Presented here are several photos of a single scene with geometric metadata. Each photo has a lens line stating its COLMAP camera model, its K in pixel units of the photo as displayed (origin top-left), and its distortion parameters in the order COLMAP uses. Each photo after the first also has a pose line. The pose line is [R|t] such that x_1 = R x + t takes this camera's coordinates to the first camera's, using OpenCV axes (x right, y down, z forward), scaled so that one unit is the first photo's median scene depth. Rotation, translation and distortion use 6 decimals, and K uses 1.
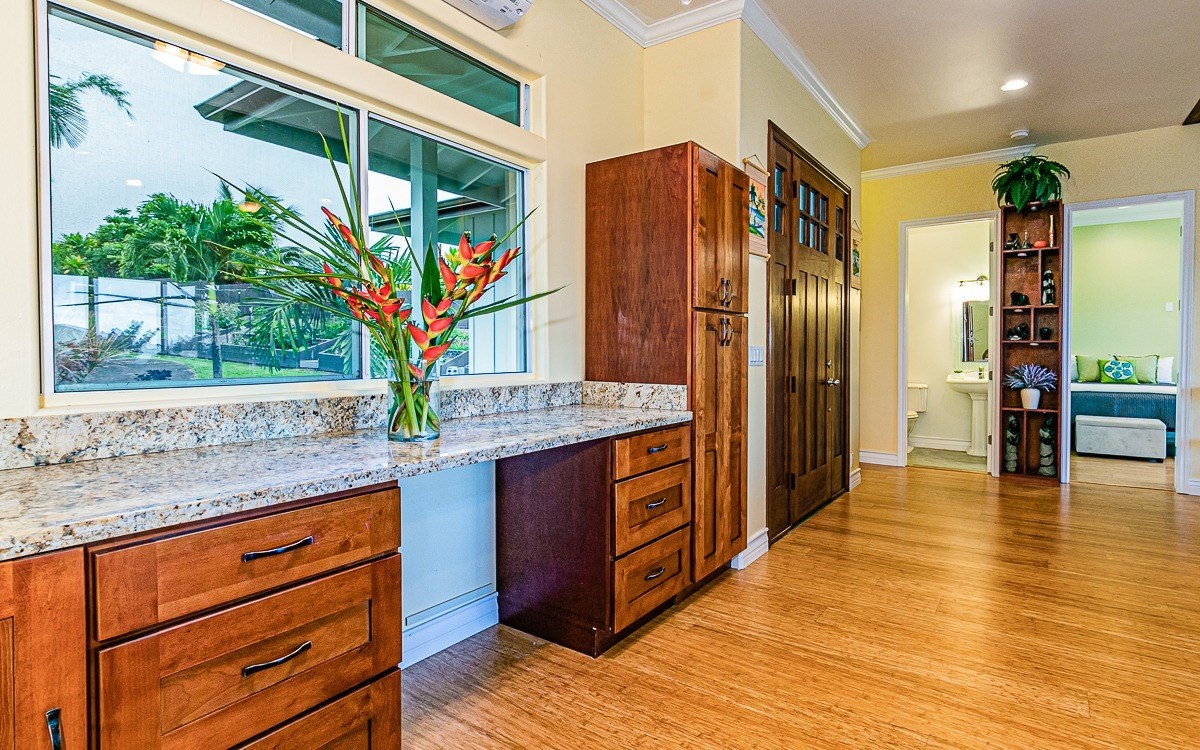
lens RADIAL K [[602.8, 0, 604.6], [0, 602.8, 363.6], [0, 0, 1]] dist [-0.000411, -0.000712]
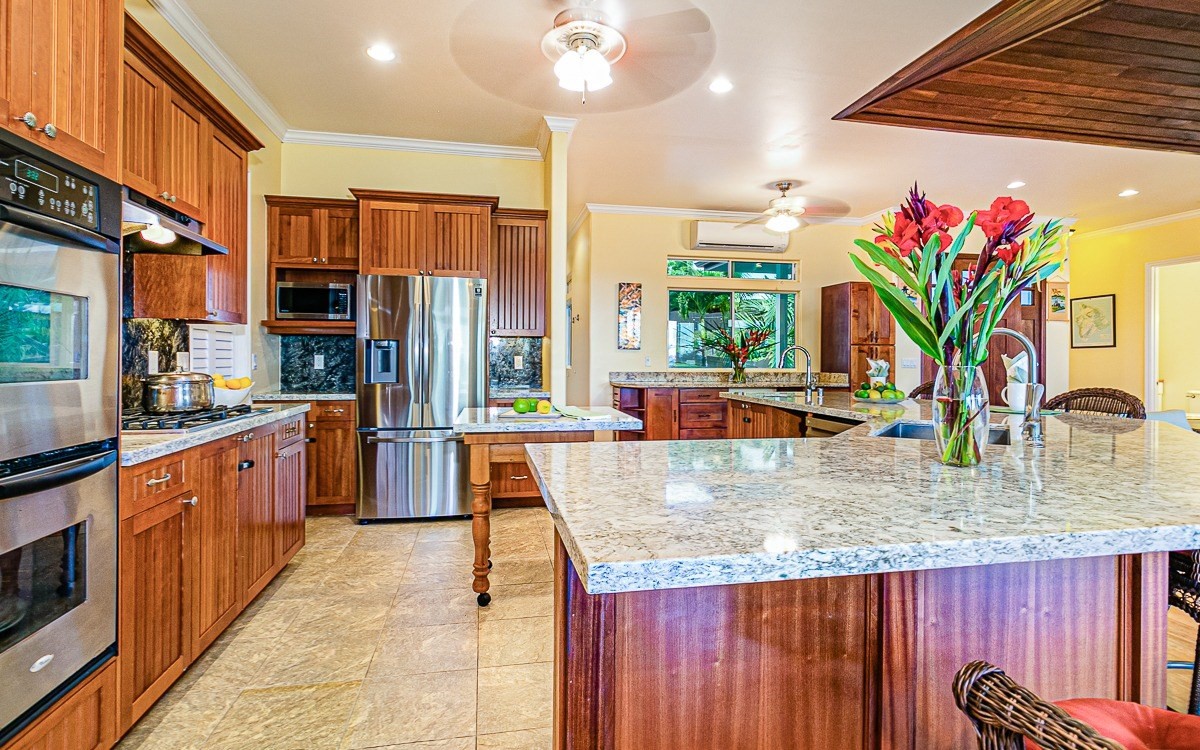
lens RADIAL K [[602.8, 0, 604.6], [0, 602.8, 363.6], [0, 0, 1]] dist [-0.000411, -0.000712]
pose [[0.737351, 0.007641, -0.675467, 1.094636], [-0.020417, 0.999731, -0.010978, 0.041372], [0.675202, 0.021886, 0.737308, -1.610502]]
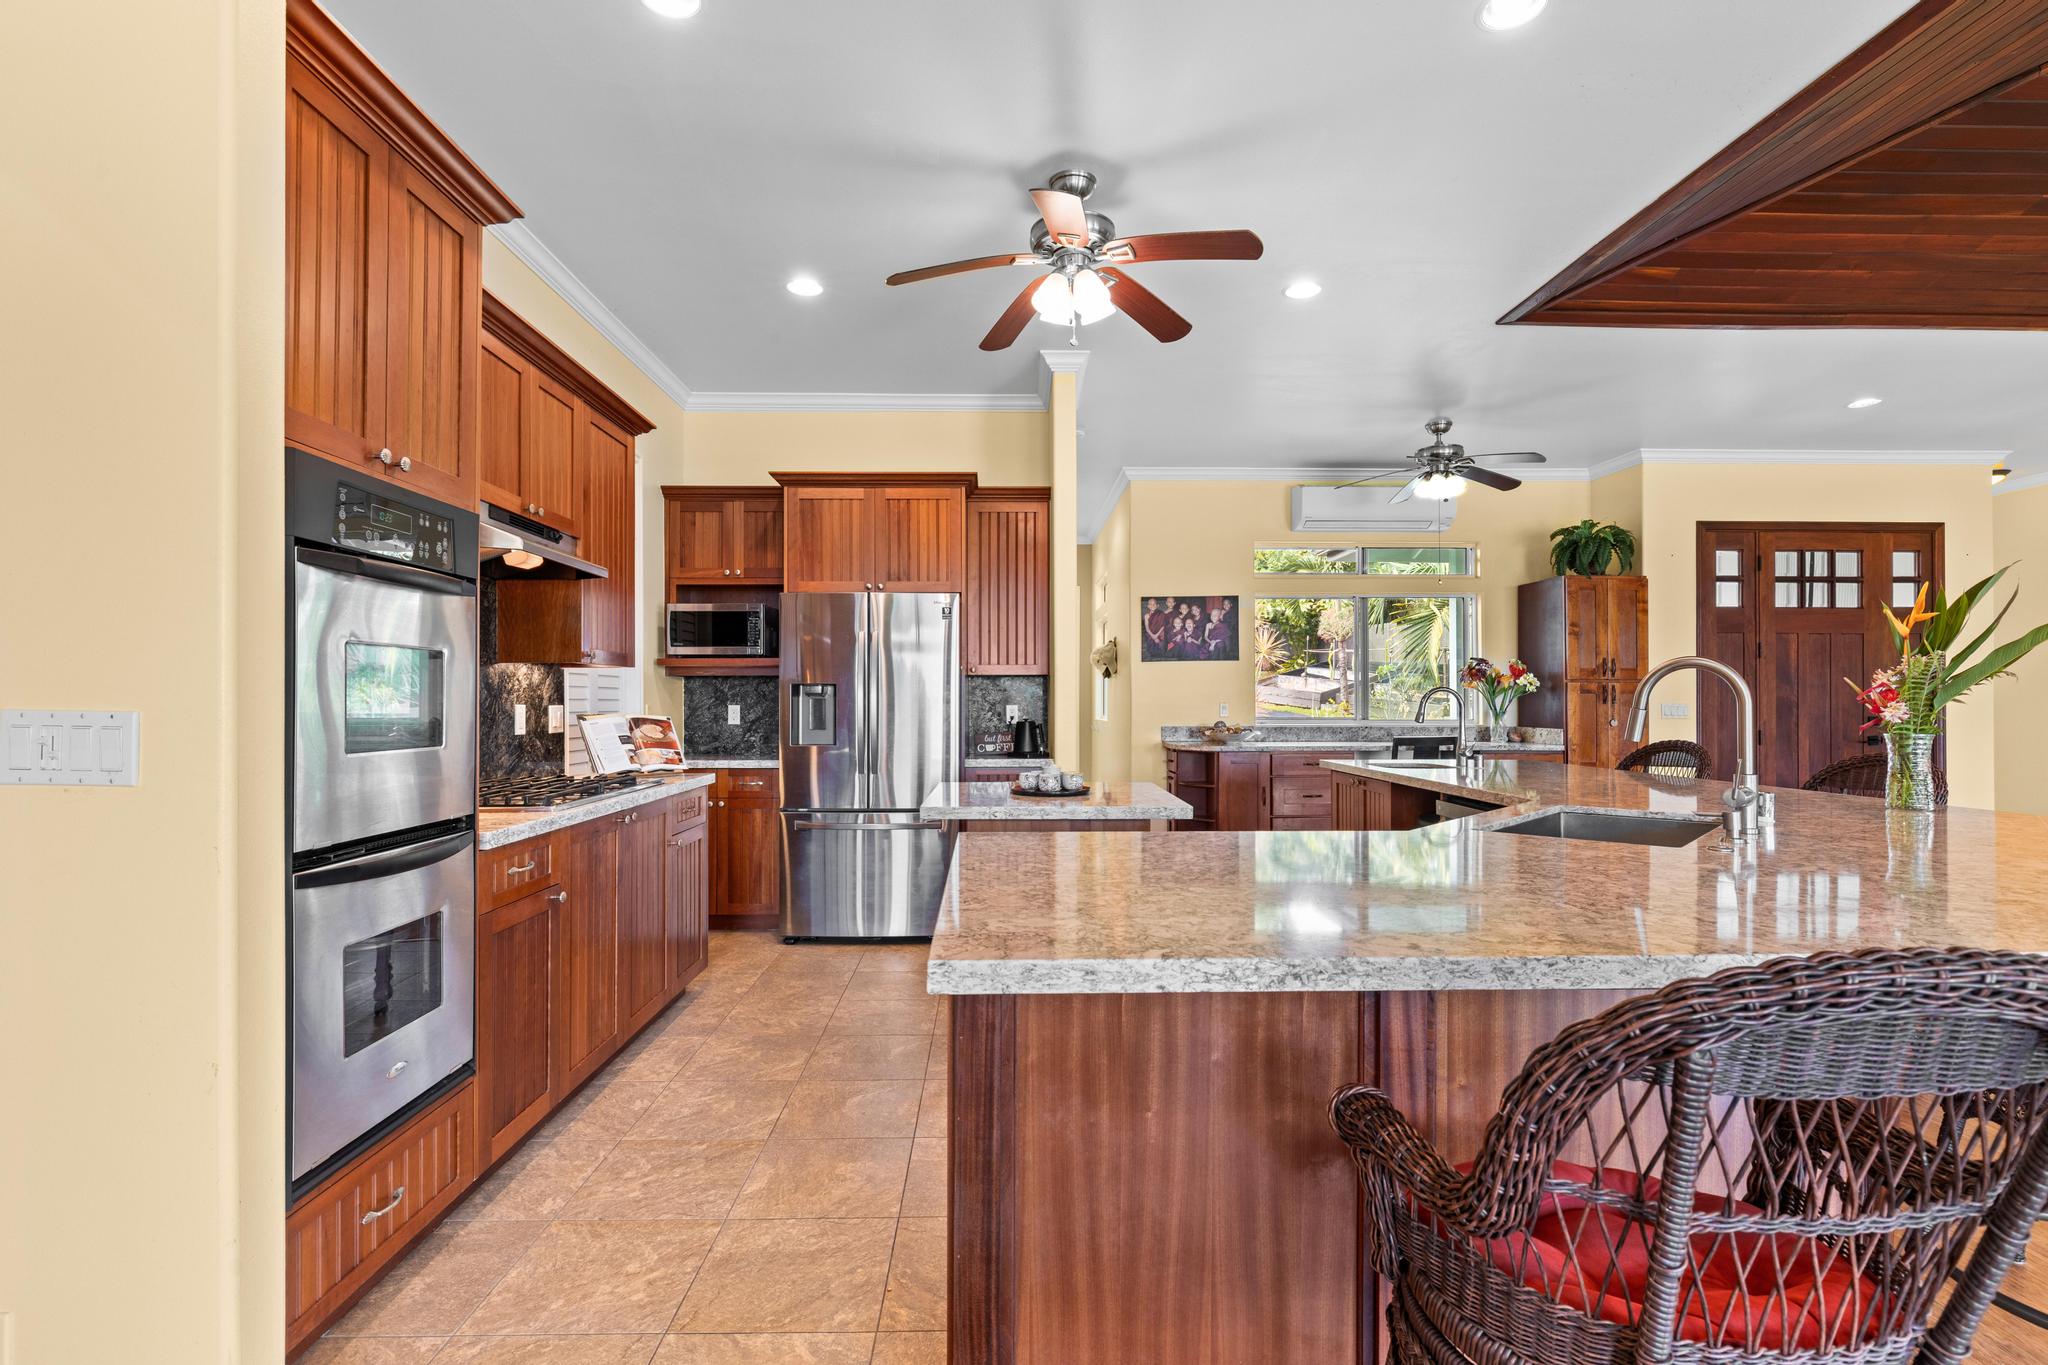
lens RADIAL K [[976.6, 0, 1026.8], [0, 976.6, 705.9], [0, 0, 1]] dist [0.001686, -0.000094]
pose [[0.608410, 0.002728, -0.793618, 1.274172], [-0.017979, 0.999785, -0.010347, 0.026136], [0.793419, 0.020564, 0.608328, -1.628021]]
